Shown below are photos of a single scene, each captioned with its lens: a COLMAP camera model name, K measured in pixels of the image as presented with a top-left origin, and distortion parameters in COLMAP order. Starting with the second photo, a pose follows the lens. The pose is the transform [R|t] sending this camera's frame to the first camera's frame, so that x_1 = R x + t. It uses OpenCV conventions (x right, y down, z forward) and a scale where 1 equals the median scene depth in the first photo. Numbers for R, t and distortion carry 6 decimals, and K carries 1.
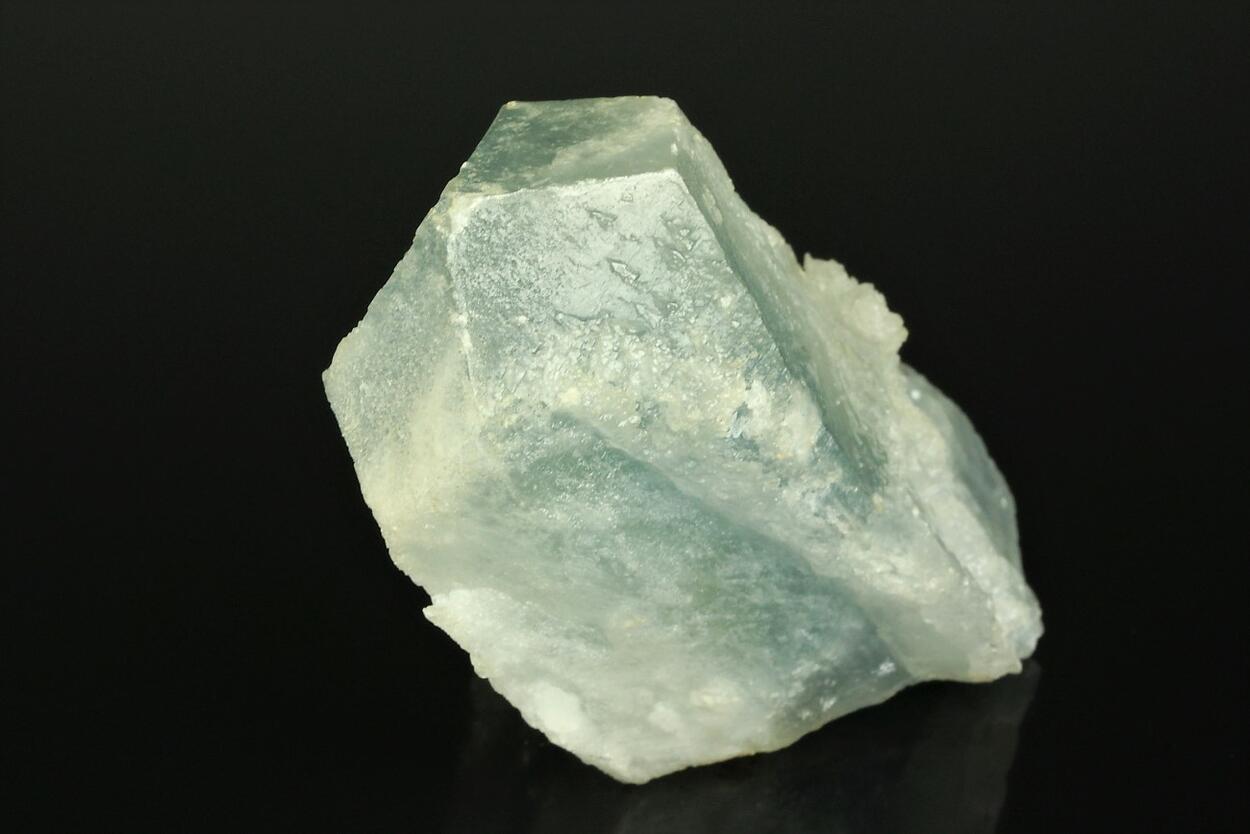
lens RADIAL K [[3503.6, 0, 624.4], [0, 3503.6, 417.6], [0, 0, 1]] dist [0.099875, 0.000000]
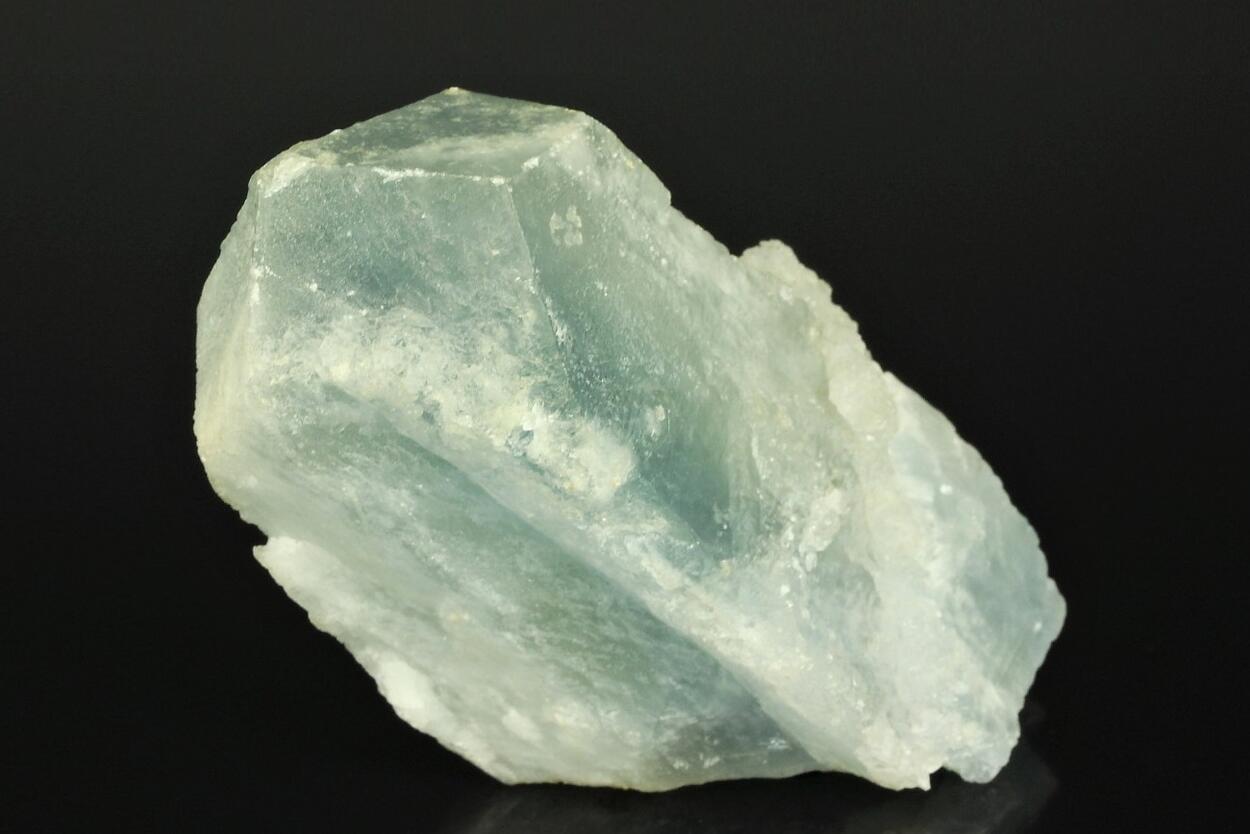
lens RADIAL K [[3503.6, 0, 624.5], [0, 3503.6, 416.2], [0, 0, 1]] dist [0.099875, 0.000000]
pose [[0.893519, 0.242017, -0.378223, 0.402483], [-0.242232, 0.969039, 0.047815, -0.055961], [0.378085, 0.048894, 0.924479, 0.079262]]
